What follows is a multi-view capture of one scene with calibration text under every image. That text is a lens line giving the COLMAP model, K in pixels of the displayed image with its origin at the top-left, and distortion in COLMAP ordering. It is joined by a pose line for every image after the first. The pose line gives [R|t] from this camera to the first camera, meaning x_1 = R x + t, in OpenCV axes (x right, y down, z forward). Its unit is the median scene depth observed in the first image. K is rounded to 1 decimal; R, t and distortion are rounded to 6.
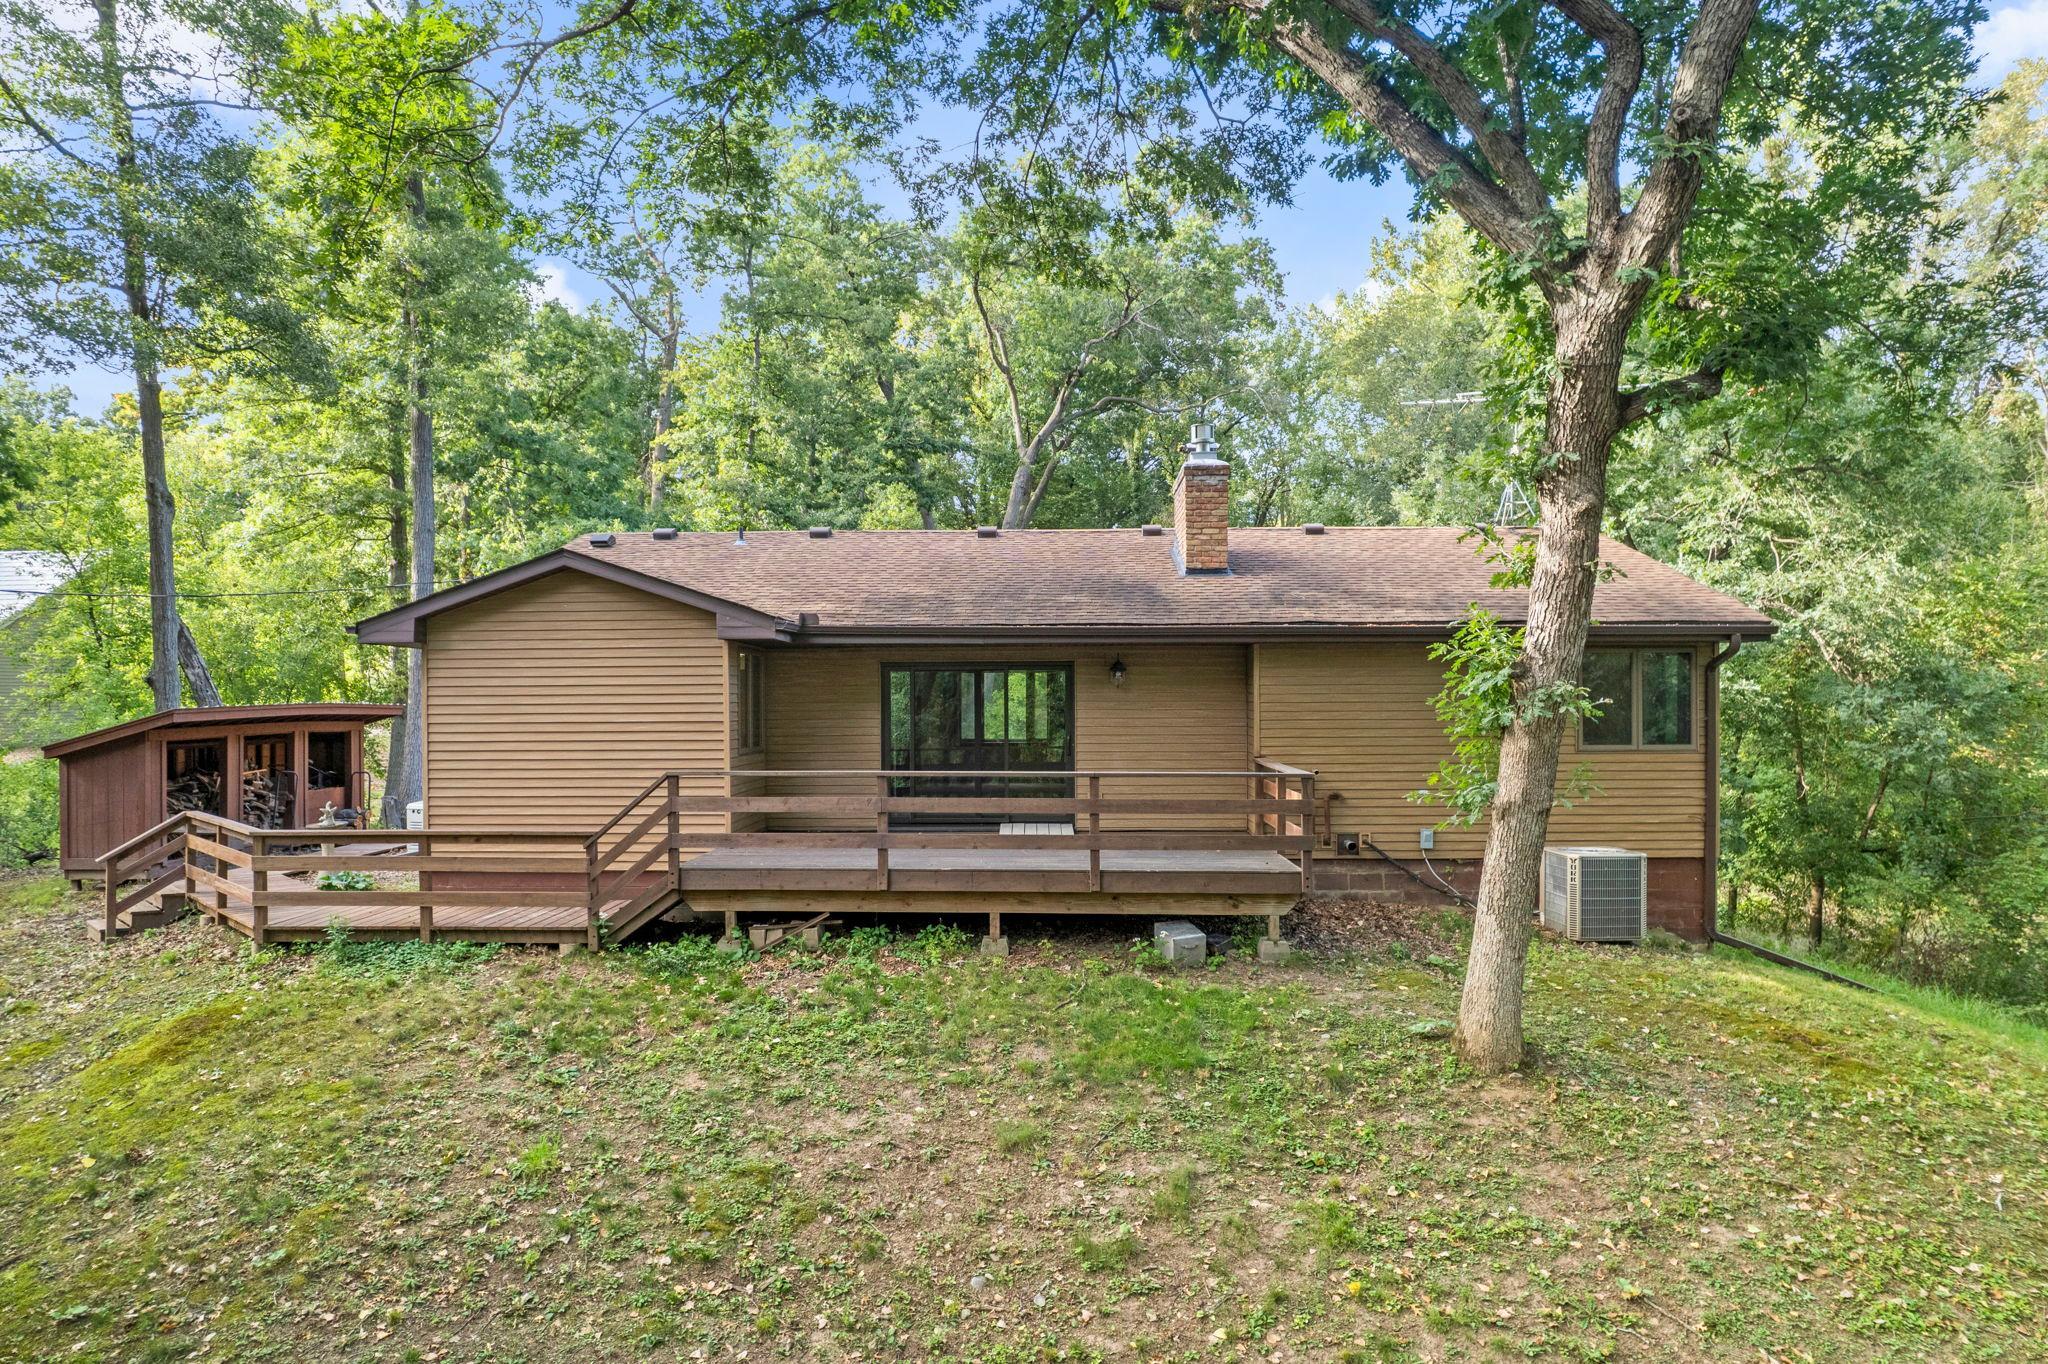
lens RADIAL K [[1312.1, 0, 1024.0], [0, 1312.1, 682.0], [0, 0, 1]] dist [-0.088512, 0.077125]
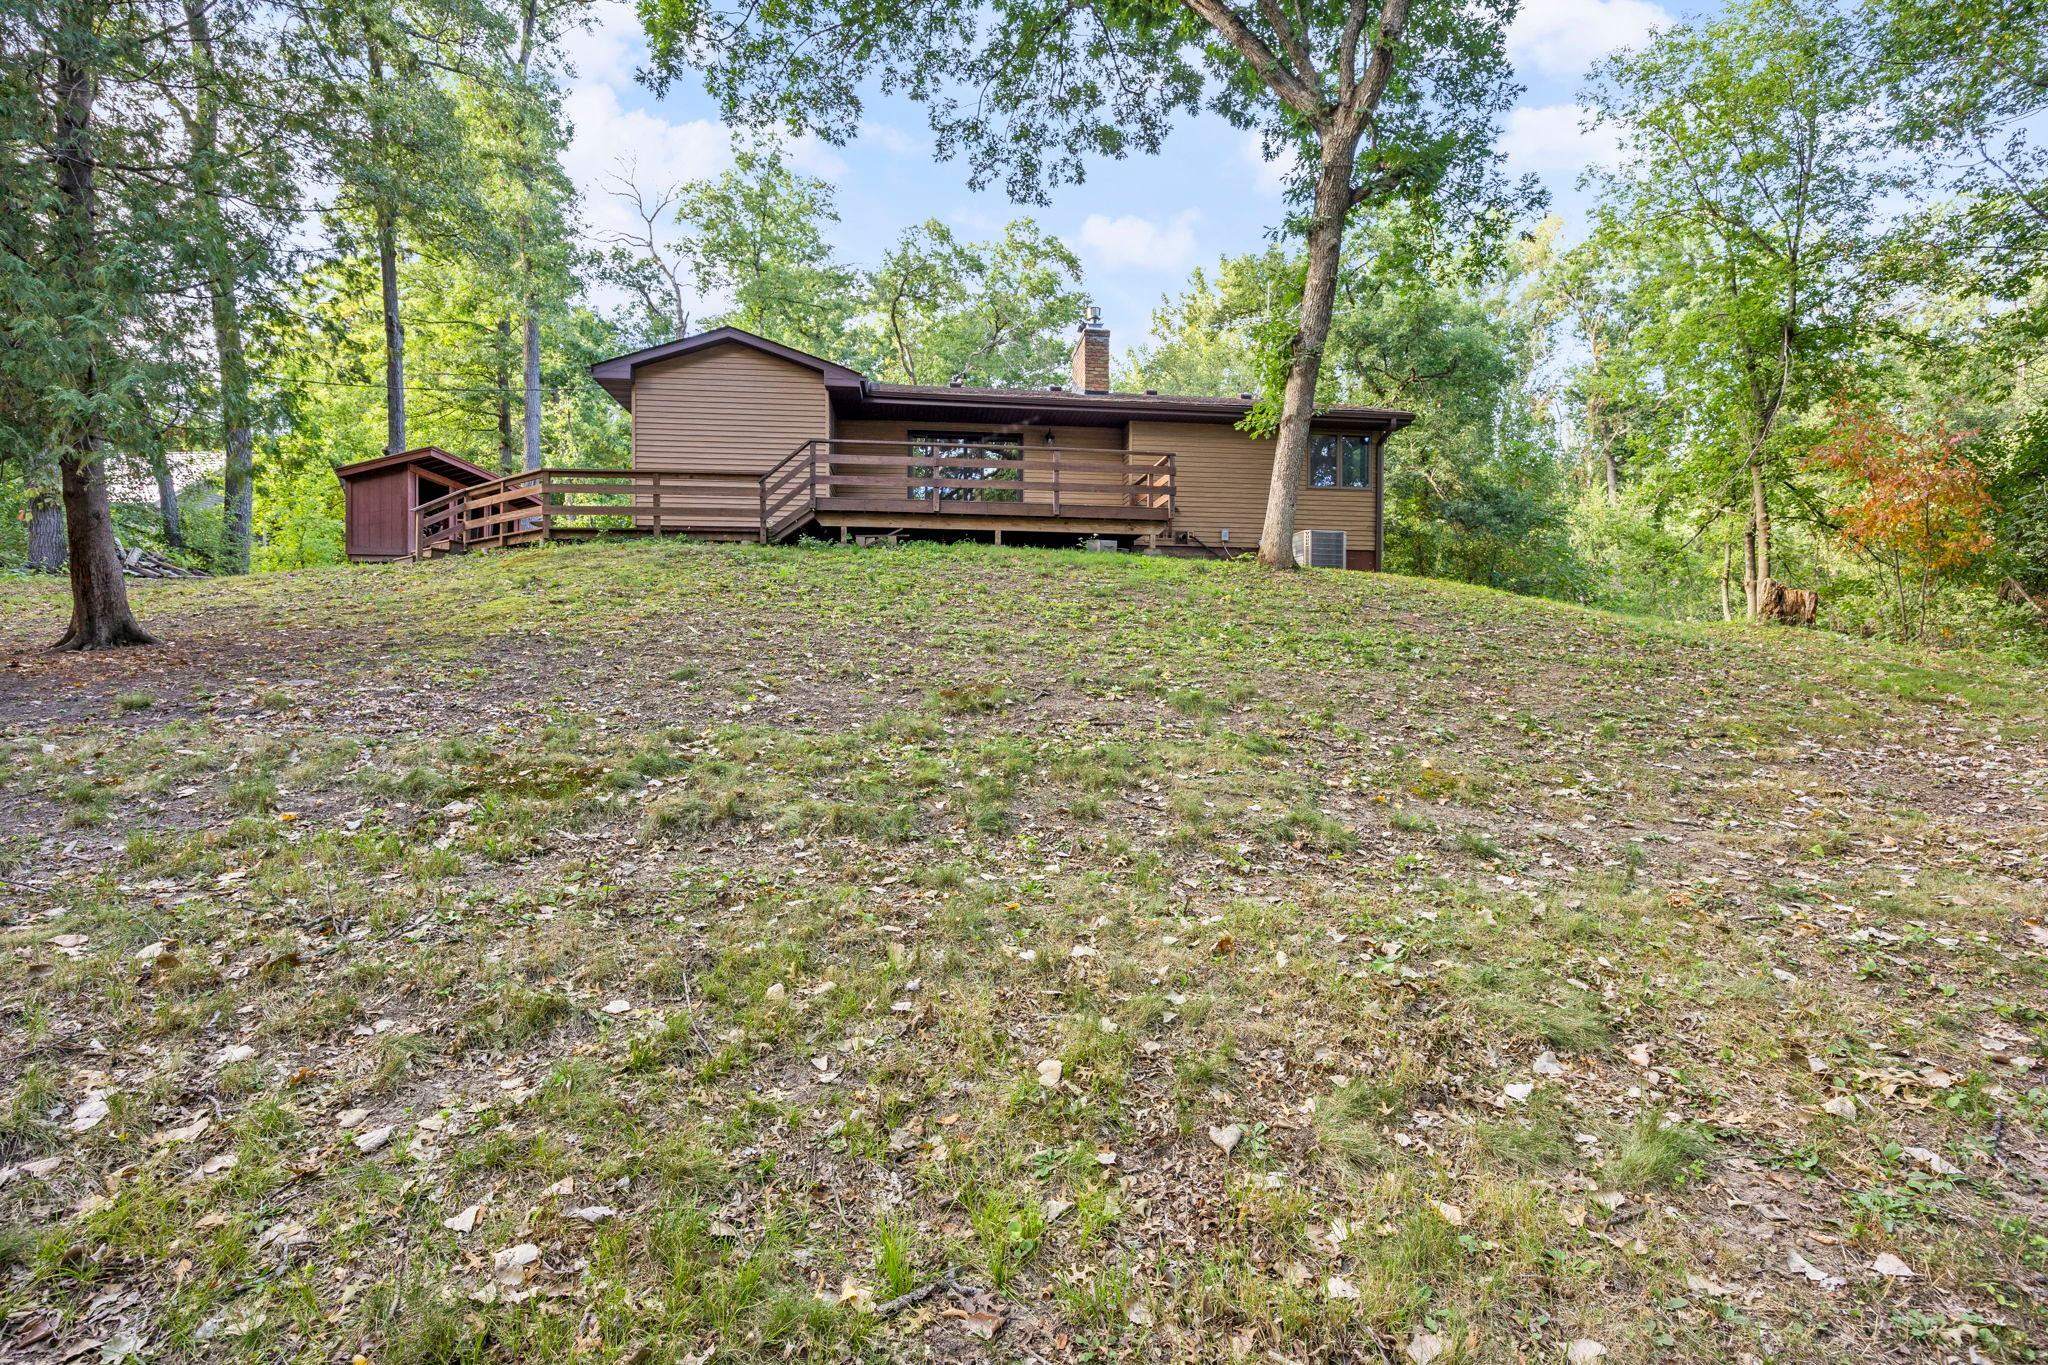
lens RADIAL K [[932.0, 0, 1033.7], [0, 932.0, 669.9], [0, 0, 1]] dist [-0.010577, -0.000082]
pose [[0.987701, 0.005871, 0.156242, -0.173036], [-0.007052, 0.999951, 0.007003, 0.361283], [-0.156193, -0.008019, 0.987694, -0.252943]]
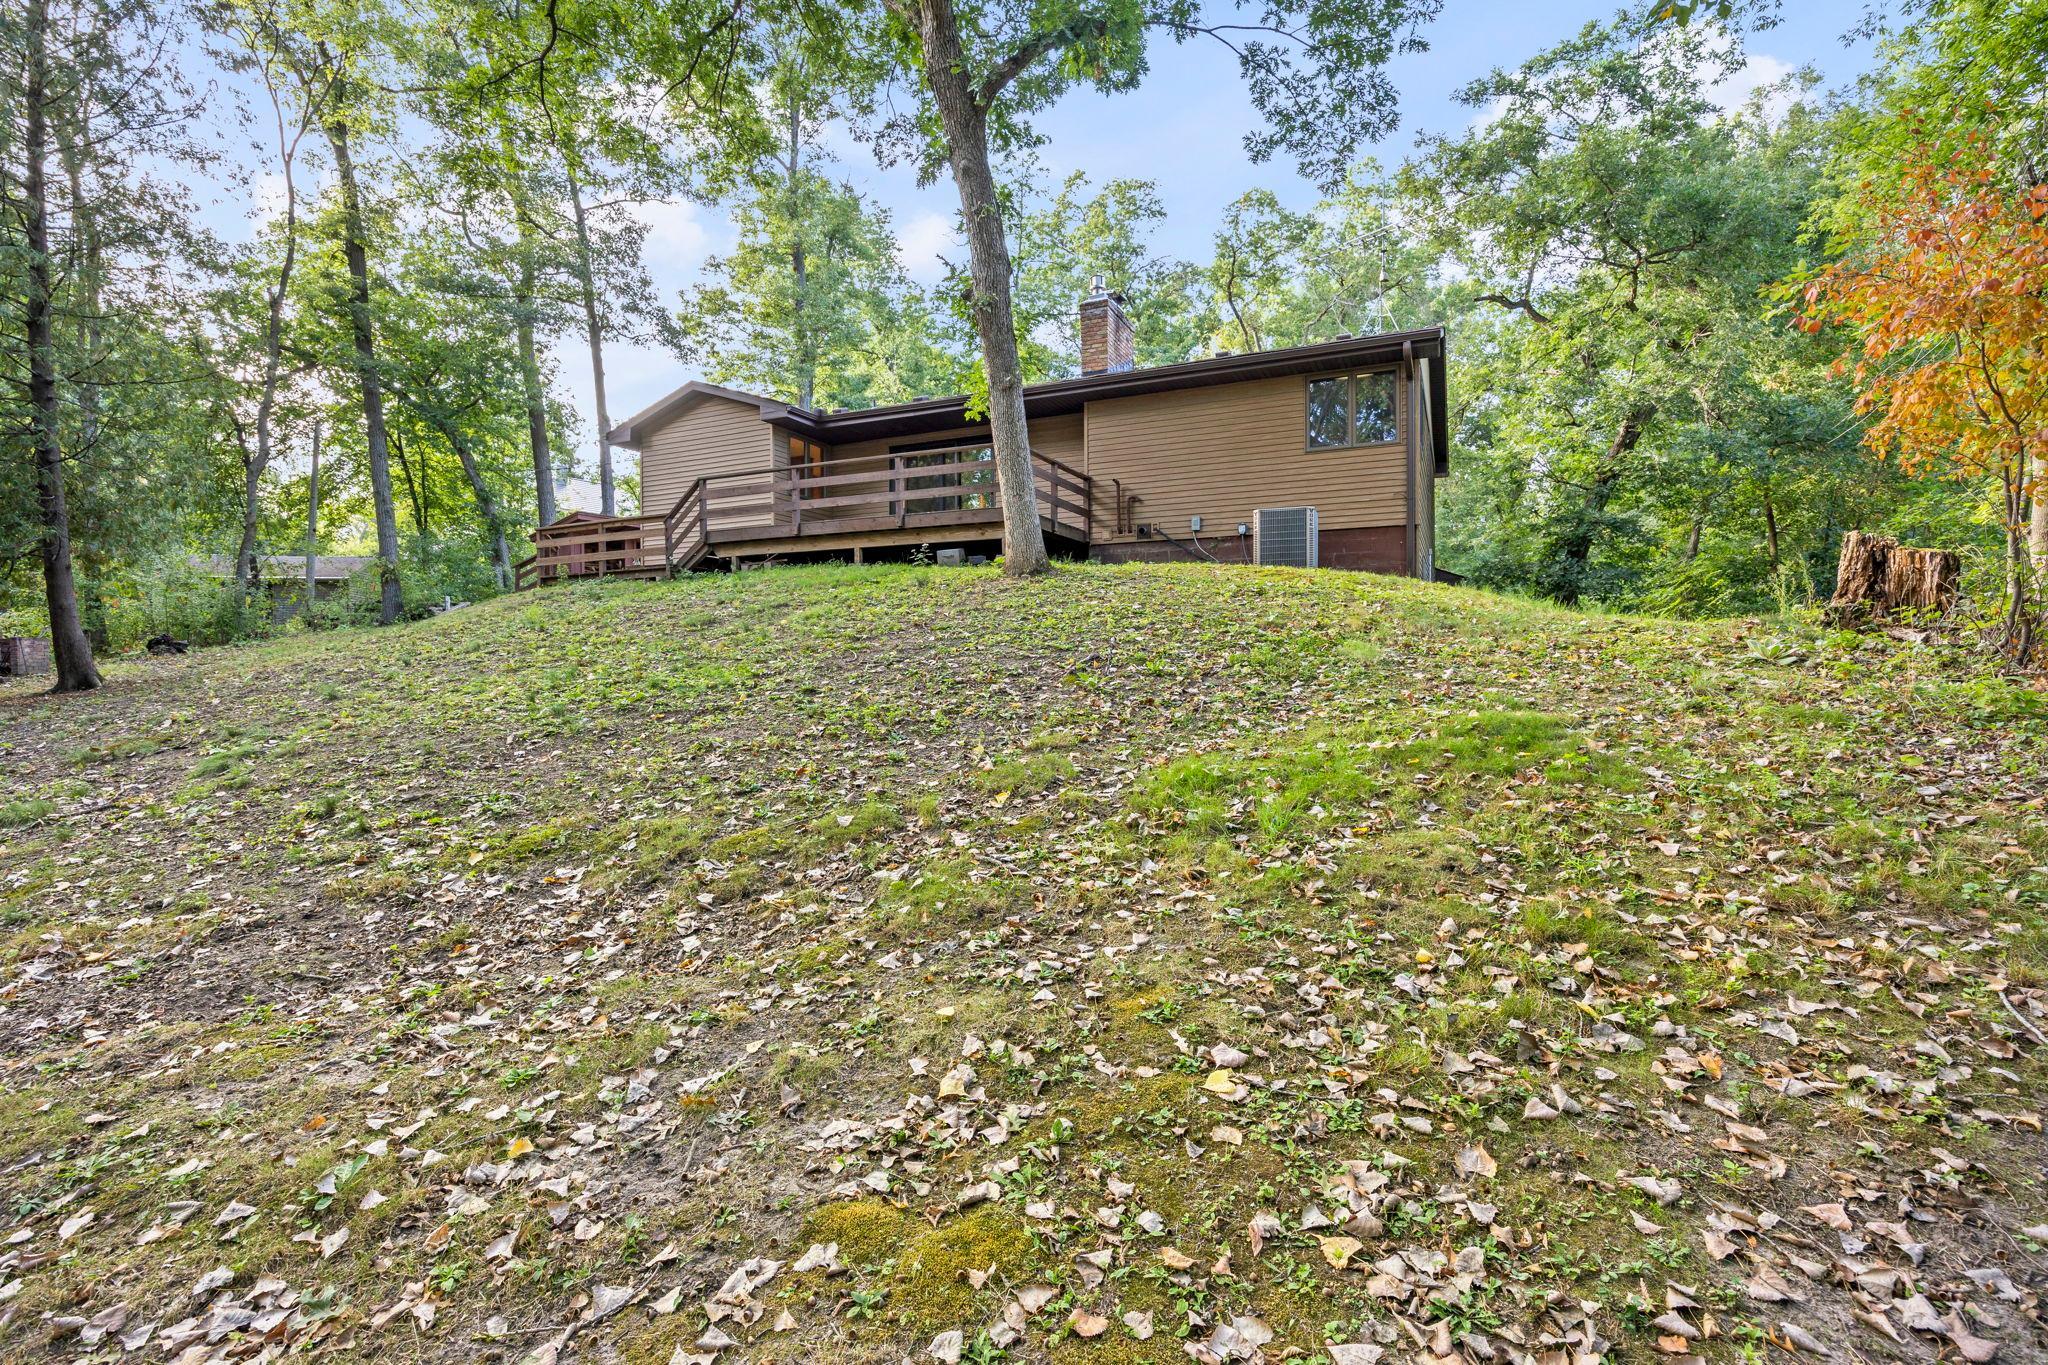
lens RADIAL K [[932.0, 0, 1033.7], [0, 932.0, 669.9], [0, 0, 1]] dist [-0.010577, -0.000082]
pose [[0.923487, -0.004743, -0.383601, 0.657061], [0.010114, 0.999877, 0.011987, 0.327480], [0.383497, -0.014950, 0.923421, -0.026831]]
